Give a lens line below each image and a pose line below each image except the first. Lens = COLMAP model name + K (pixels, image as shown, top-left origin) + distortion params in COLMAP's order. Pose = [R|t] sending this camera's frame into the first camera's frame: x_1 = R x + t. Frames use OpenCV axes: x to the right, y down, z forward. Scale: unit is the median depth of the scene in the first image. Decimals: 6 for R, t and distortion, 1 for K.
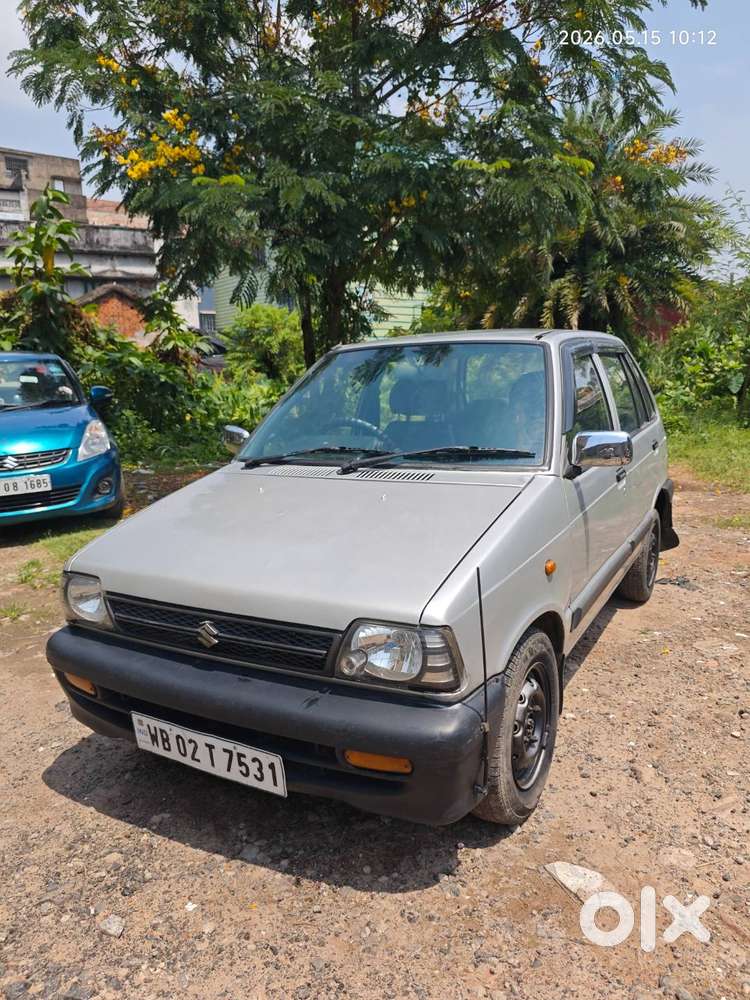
lens RADIAL K [[740.1, 0, 382.6], [0, 740.1, 512.5], [0, 0, 1]] dist [-0.003299, -0.002798]
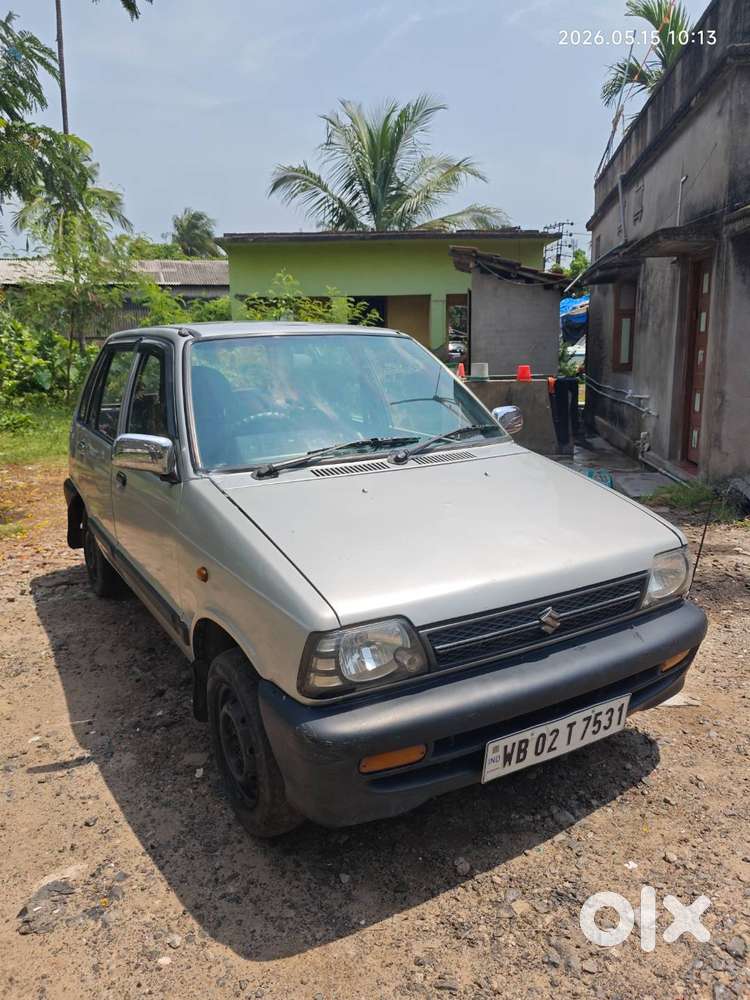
lens RADIAL K [[714.4, 0, 381.1], [0, 714.4, 484.0], [0, 0, 1]] dist [0.002192, -0.006267]
pose [[0.504124, -0.141240, 0.852004, -1.015643], [0.167662, 0.983773, 0.063879, -0.104117], [-0.847201, 0.110646, 0.519624, 0.587956]]
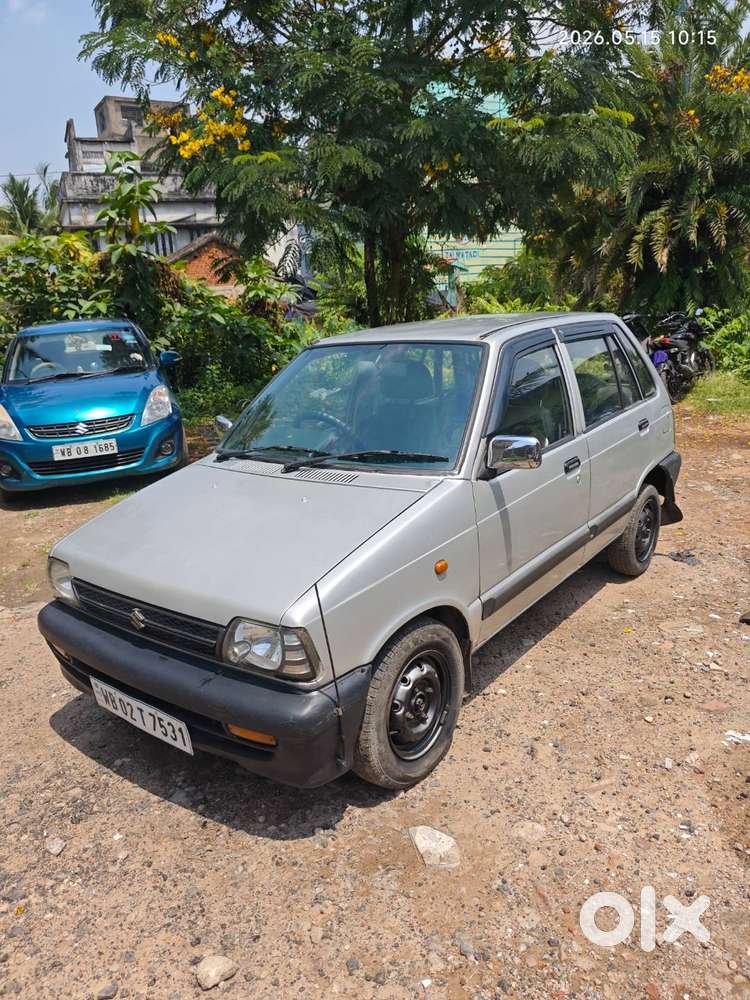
lens RADIAL K [[742.5, 0, 375.0], [0, 742.5, 500.0], [0, 0, 1]] dist [0.005169, 0.002036]
pose [[0.986490, 0.013800, -0.163239, 0.301511], [-0.002078, 0.997420, 0.071763, -0.104006], [0.163808, -0.070454, 0.983973, -0.105535]]
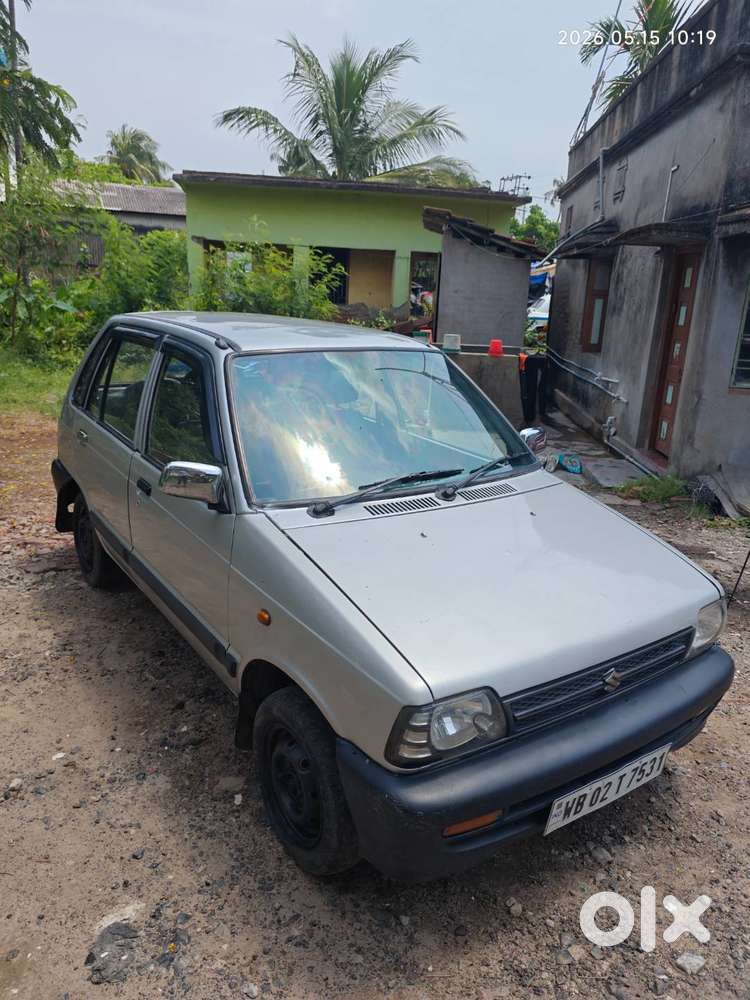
lens RADIAL K [[718.0, 0, 378.2], [0, 718.0, 485.2], [0, 0, 1]] dist [0.001455, -0.004241]
pose [[0.439336, -0.184791, 0.879111, -1.074944], [0.111294, 0.982271, 0.150856, -0.260798], [-0.891402, 0.031563, 0.452113, 0.727542]]
